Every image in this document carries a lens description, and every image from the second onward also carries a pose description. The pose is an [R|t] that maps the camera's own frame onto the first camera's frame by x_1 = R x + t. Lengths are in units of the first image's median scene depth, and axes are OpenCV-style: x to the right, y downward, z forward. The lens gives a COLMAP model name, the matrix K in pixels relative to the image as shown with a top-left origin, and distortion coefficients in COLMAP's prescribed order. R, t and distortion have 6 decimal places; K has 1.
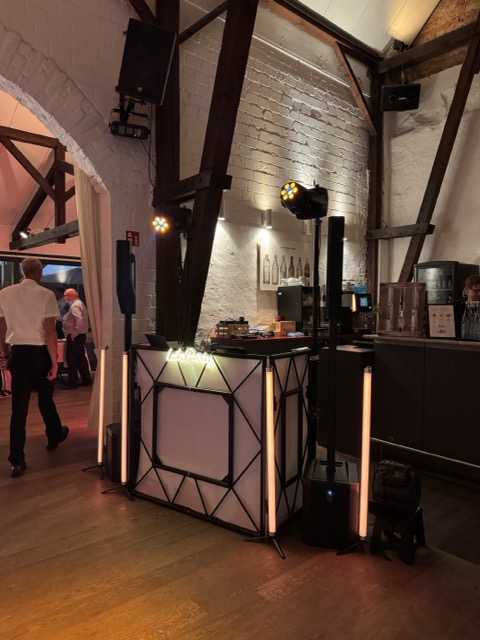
lens RADIAL K [[453.6, 0, 240.4], [0, 453.6, 318.7], [0, 0, 1]] dist [0.008090, -0.000859]
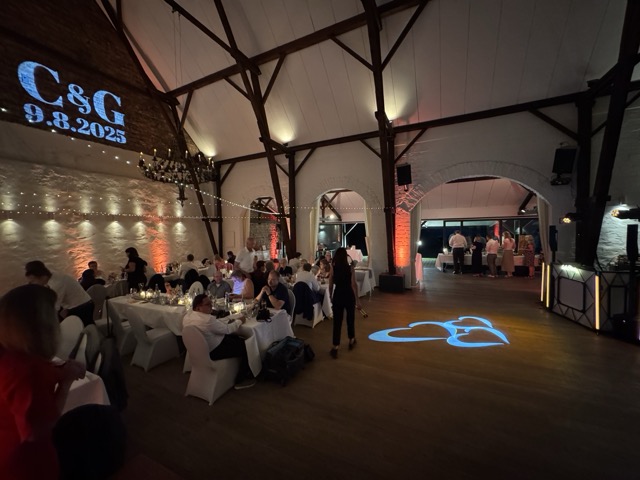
lens RADIAL K [[256.9, 0, 320.1], [0, 256.9, 244.0], [0, 0, 1]] dist [0.010843, 0.000506]
pose [[0.398384, 0.027951, -0.916793, 0.772533], [0.013479, 0.999249, 0.036322, -0.159025], [0.917120, -0.026828, 0.397708, -1.166648]]
